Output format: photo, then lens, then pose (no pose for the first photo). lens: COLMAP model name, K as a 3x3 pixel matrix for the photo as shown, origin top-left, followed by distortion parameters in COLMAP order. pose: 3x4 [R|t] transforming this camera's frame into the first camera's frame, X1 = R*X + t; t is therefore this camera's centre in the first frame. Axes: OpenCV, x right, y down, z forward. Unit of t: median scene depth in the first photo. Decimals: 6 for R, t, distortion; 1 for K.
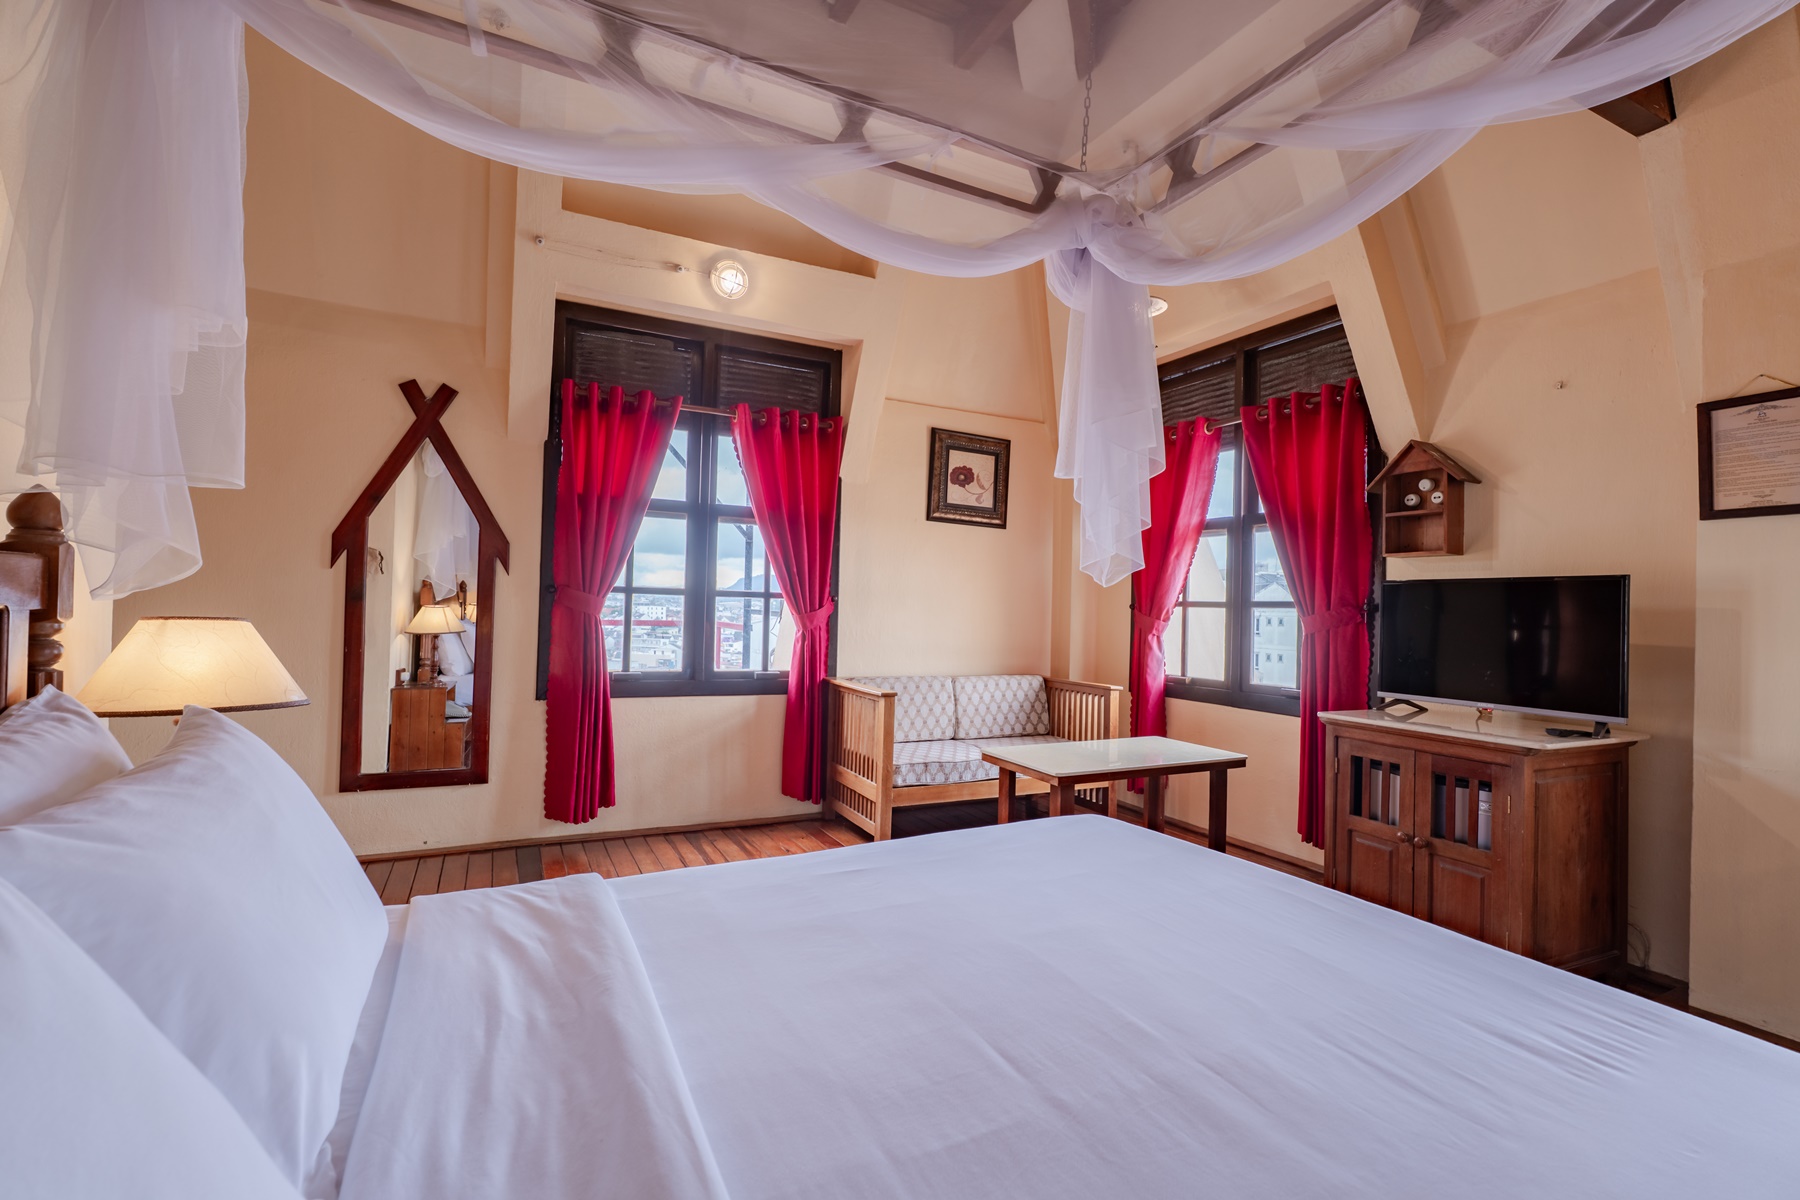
lens RADIAL K [[782.8, 0, 895.4], [0, 782.8, 589.1], [0, 0, 1]] dist [0.001027, 0.000013]
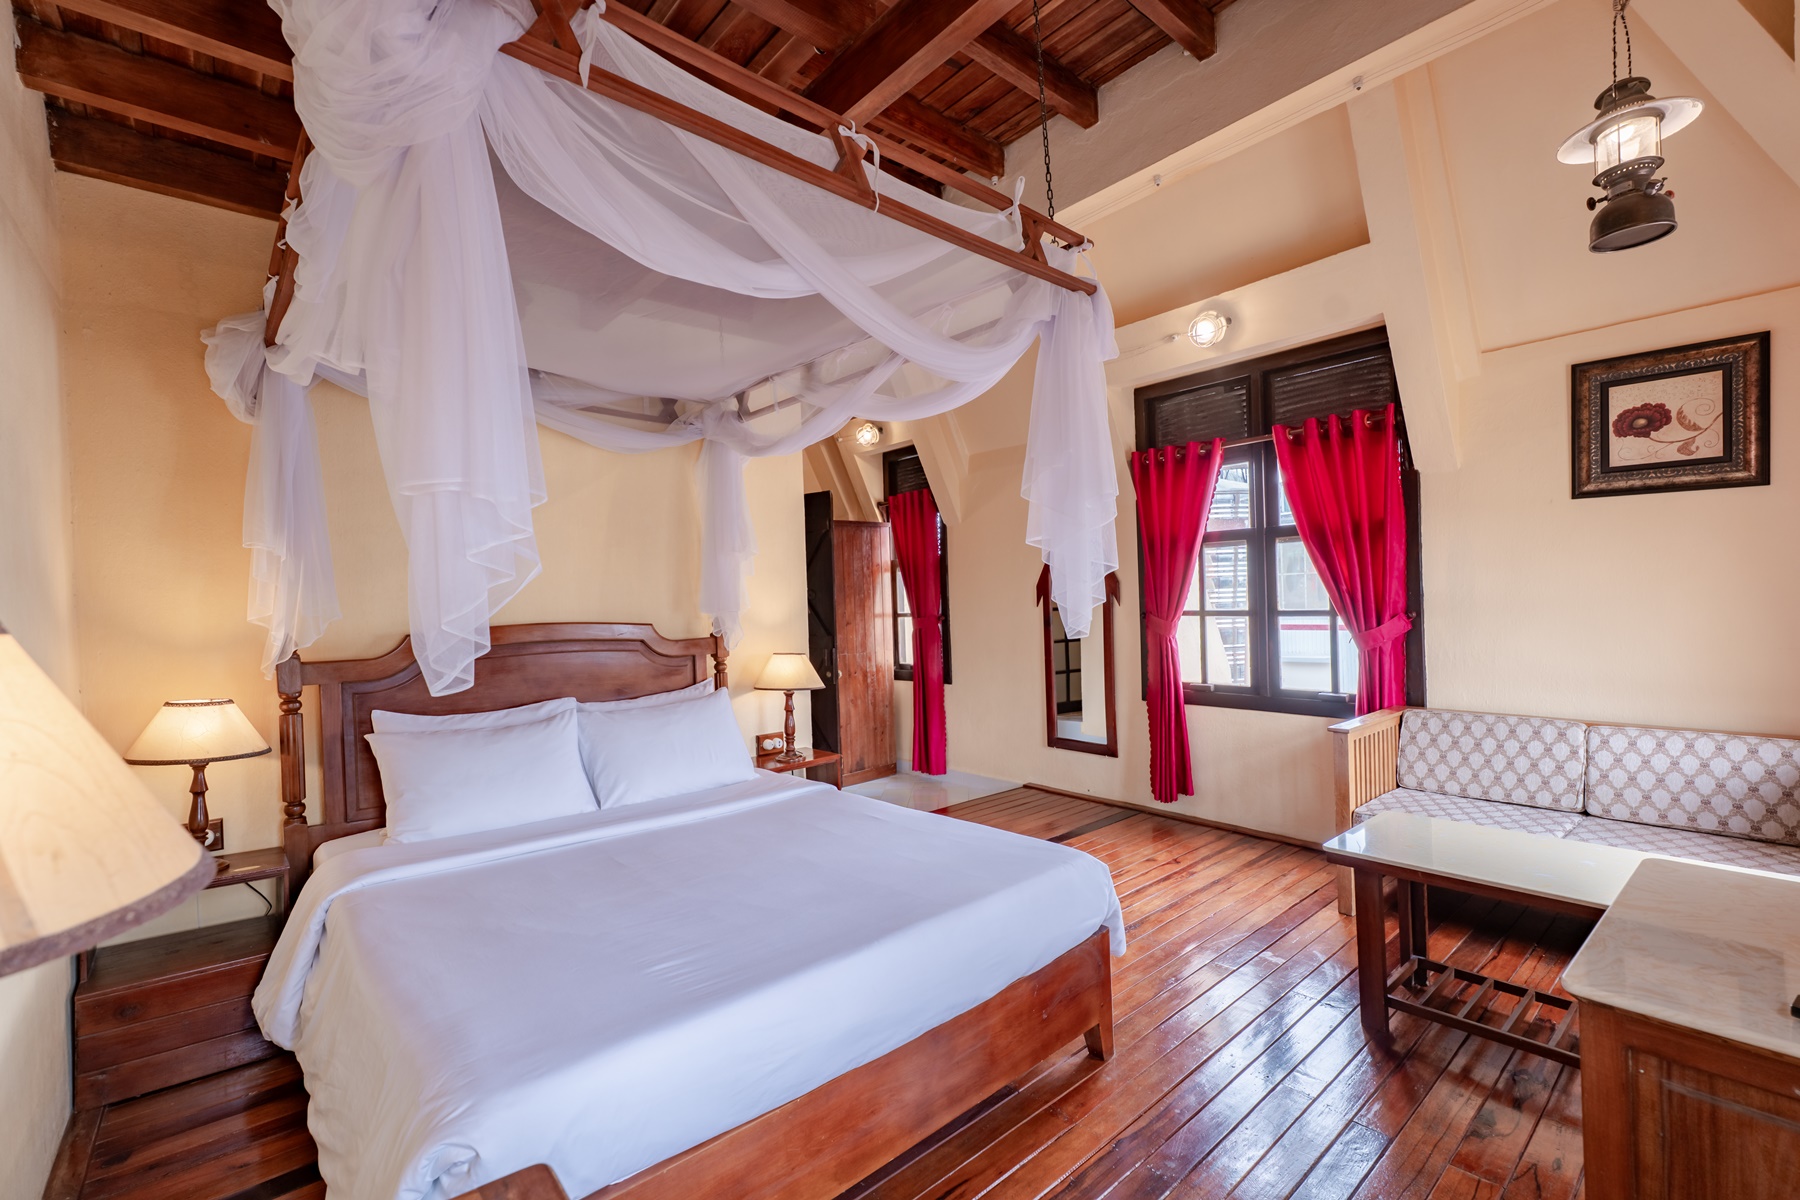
lens RADIAL K [[782.4, 0, 905.6], [0, 782.4, 604.0], [0, 0, 1]] dist [-0.000506, -0.000162]
pose [[0.252789, -0.032483, -0.966976, 0.624944], [0.050101, 0.998535, -0.020446, -0.010030], [0.966223, -0.043278, 0.254046, 0.264371]]
